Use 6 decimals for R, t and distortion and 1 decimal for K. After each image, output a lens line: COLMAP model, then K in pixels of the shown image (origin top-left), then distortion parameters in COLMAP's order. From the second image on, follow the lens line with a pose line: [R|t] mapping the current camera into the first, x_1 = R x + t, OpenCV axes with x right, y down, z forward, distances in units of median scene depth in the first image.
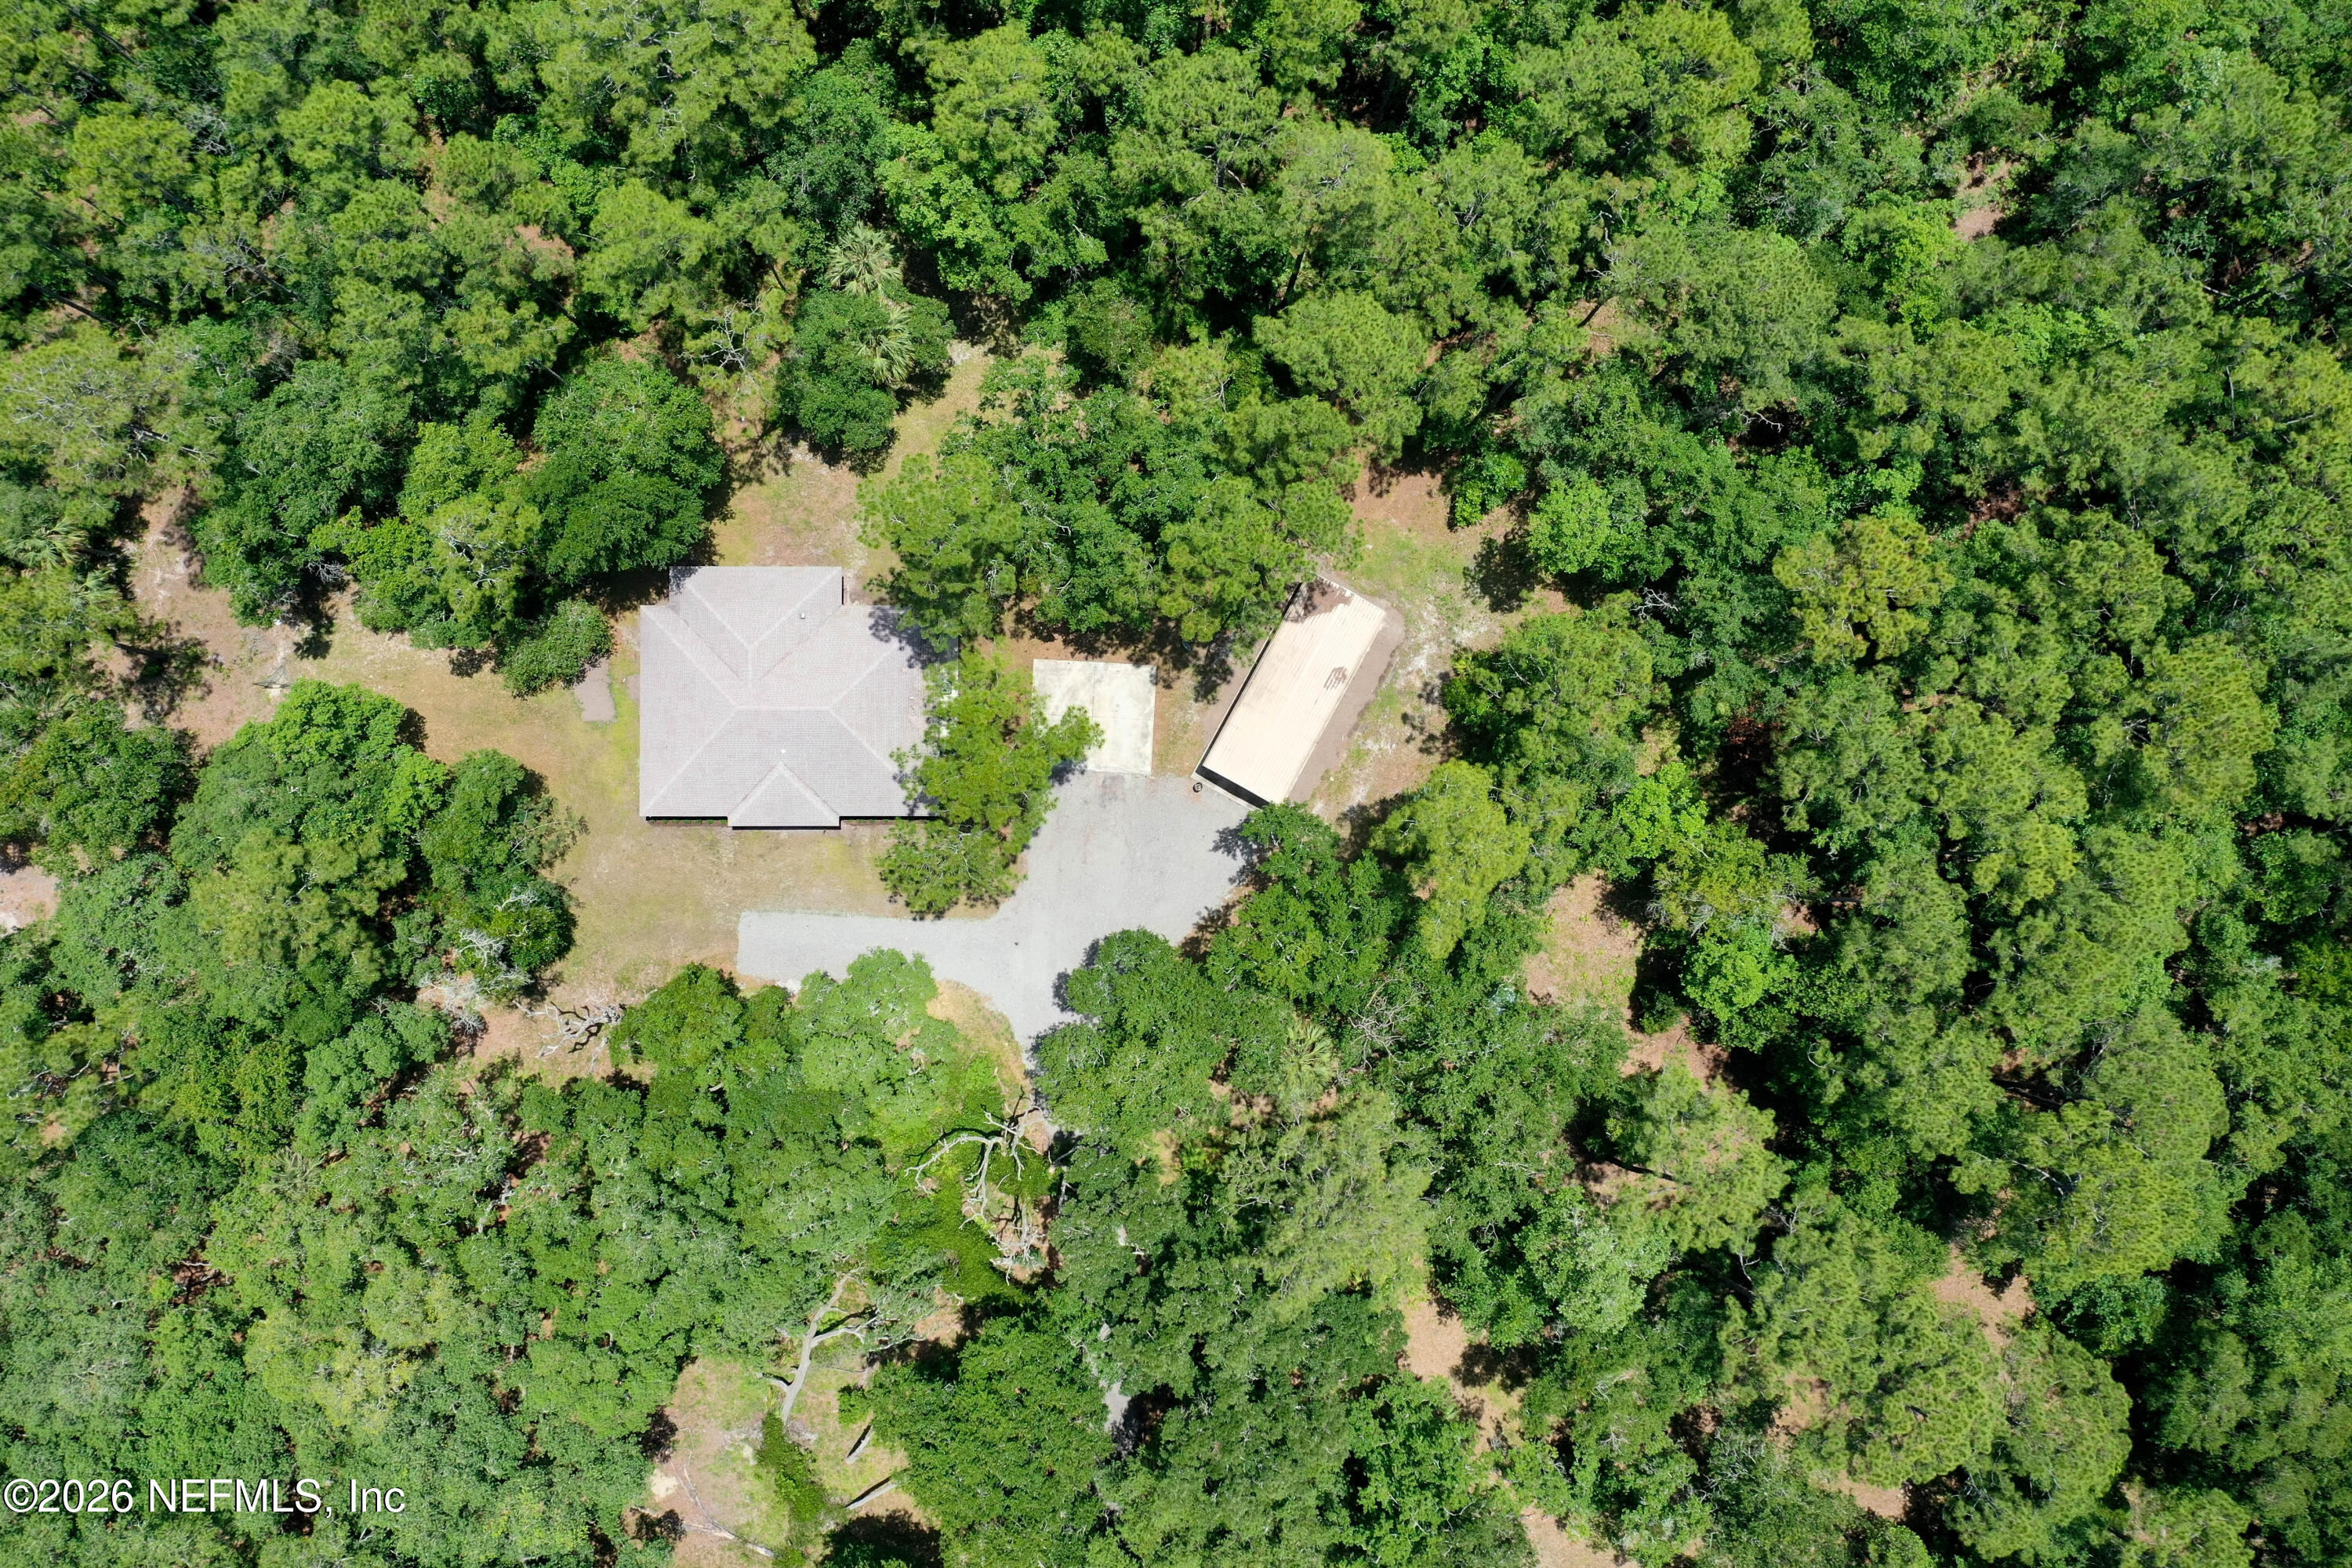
lens RADIAL K [[1898.1, 0, 1177.4], [0, 1898.1, 838.2], [0, 0, 1]] dist [0.002141, 0.001988]
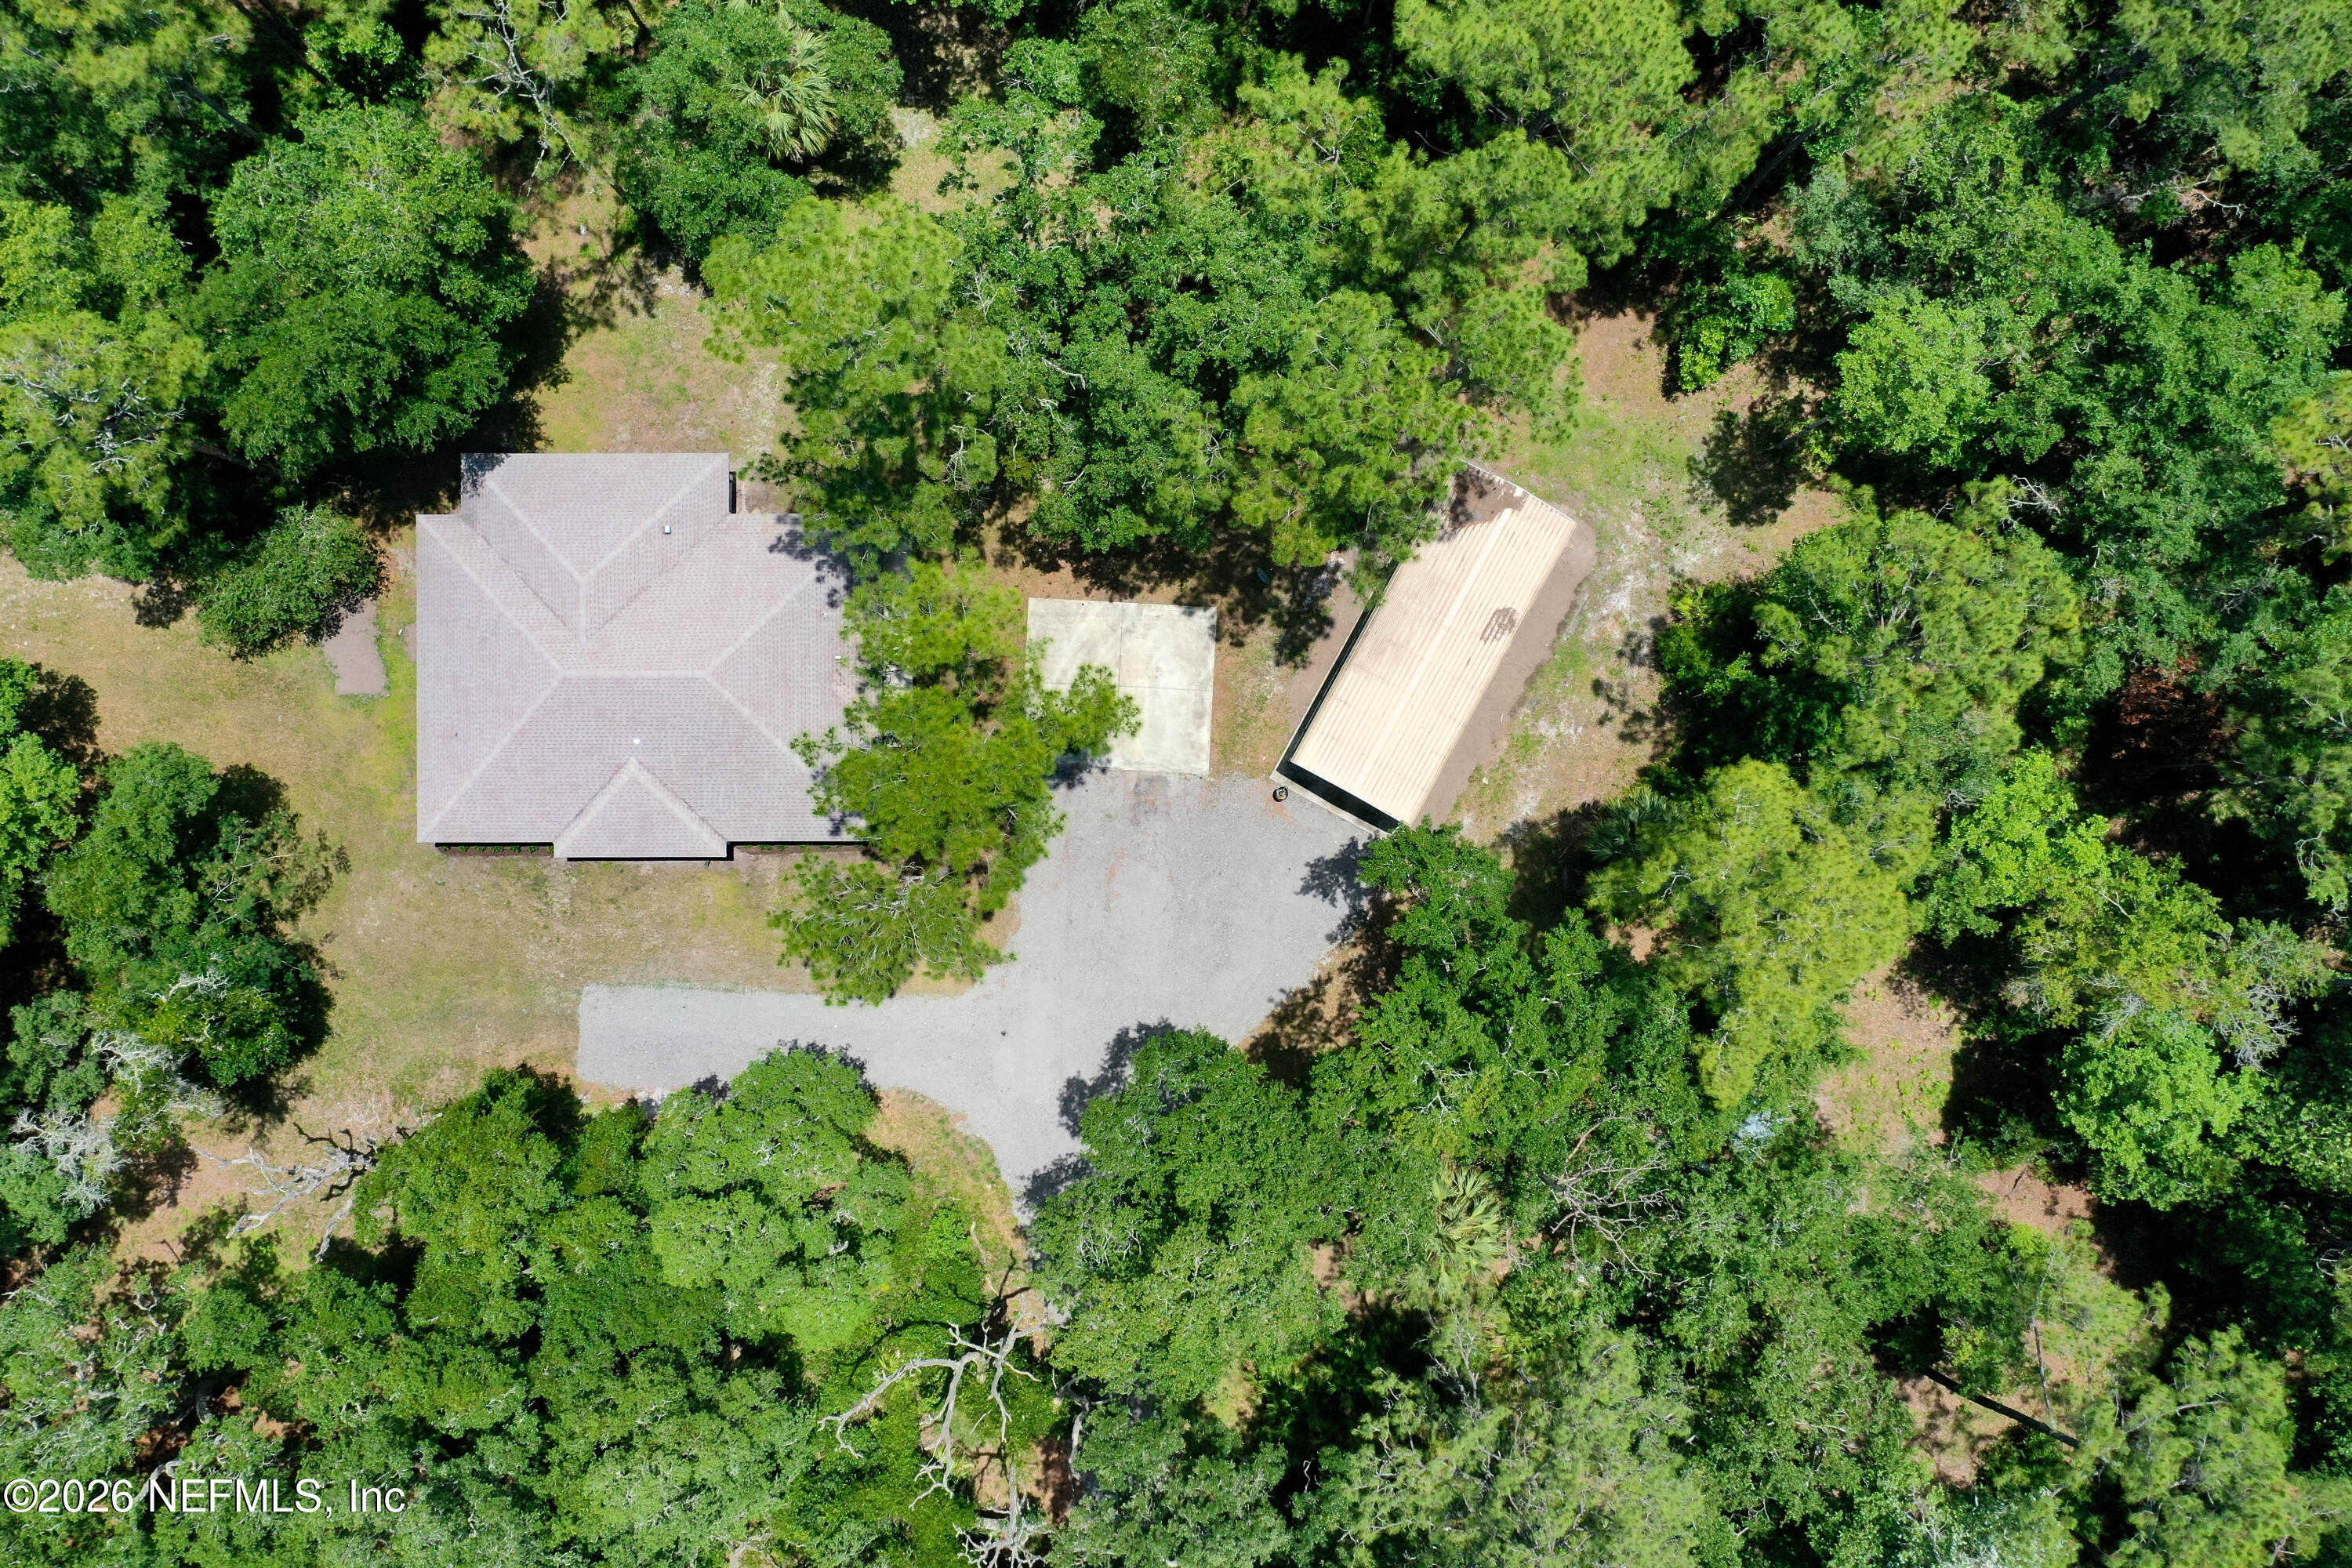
lens RADIAL K [[1898.1, 0, 1176.1], [0, 1898.1, 780.1], [0, 0, 1]] dist [0.002141, 0.001988]
pose [[0.999950, -0.001752, -0.009870, -0.019458], [0.001580, 0.999847, -0.017435, -0.021035], [0.009899, 0.017418, 0.999799, 0.359295]]
